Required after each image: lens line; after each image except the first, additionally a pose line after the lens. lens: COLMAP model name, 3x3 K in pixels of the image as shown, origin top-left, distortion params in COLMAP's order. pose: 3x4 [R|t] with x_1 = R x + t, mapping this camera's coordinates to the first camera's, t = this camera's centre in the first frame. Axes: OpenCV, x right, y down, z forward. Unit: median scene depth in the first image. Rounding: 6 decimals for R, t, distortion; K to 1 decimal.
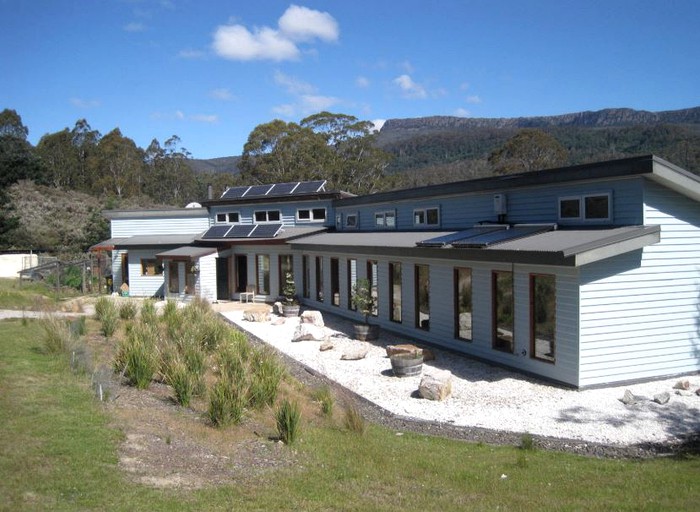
lens RADIAL K [[800.1, 0, 350.0], [0, 800.1, 256.0], [0, 0, 1]] dist [-0.101553, -0.012964]
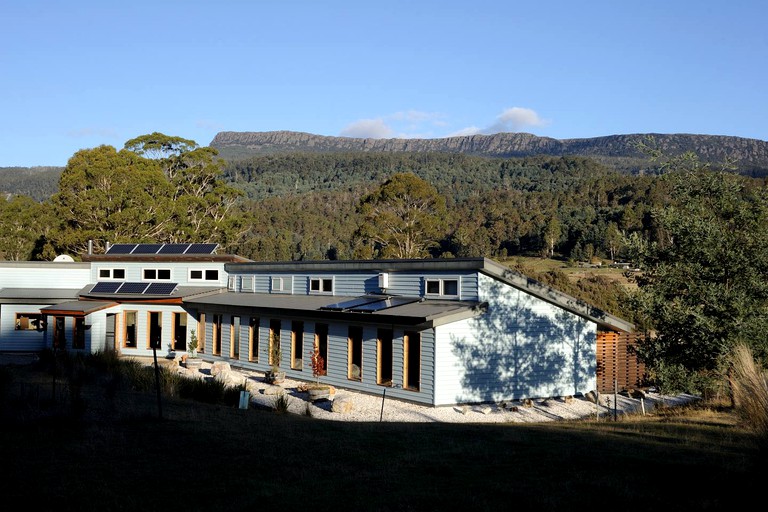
lens RADIAL K [[1086.4, 0, 384.0], [0, 1086.4, 256.0], [0, 0, 1]] dist [0.243787, -0.008339]
pose [[0.978099, 0.035705, 0.205056, -0.030657], [-0.024777, 0.998145, -0.055617, -0.000568], [-0.206661, 0.049318, 0.977169, -0.129354]]
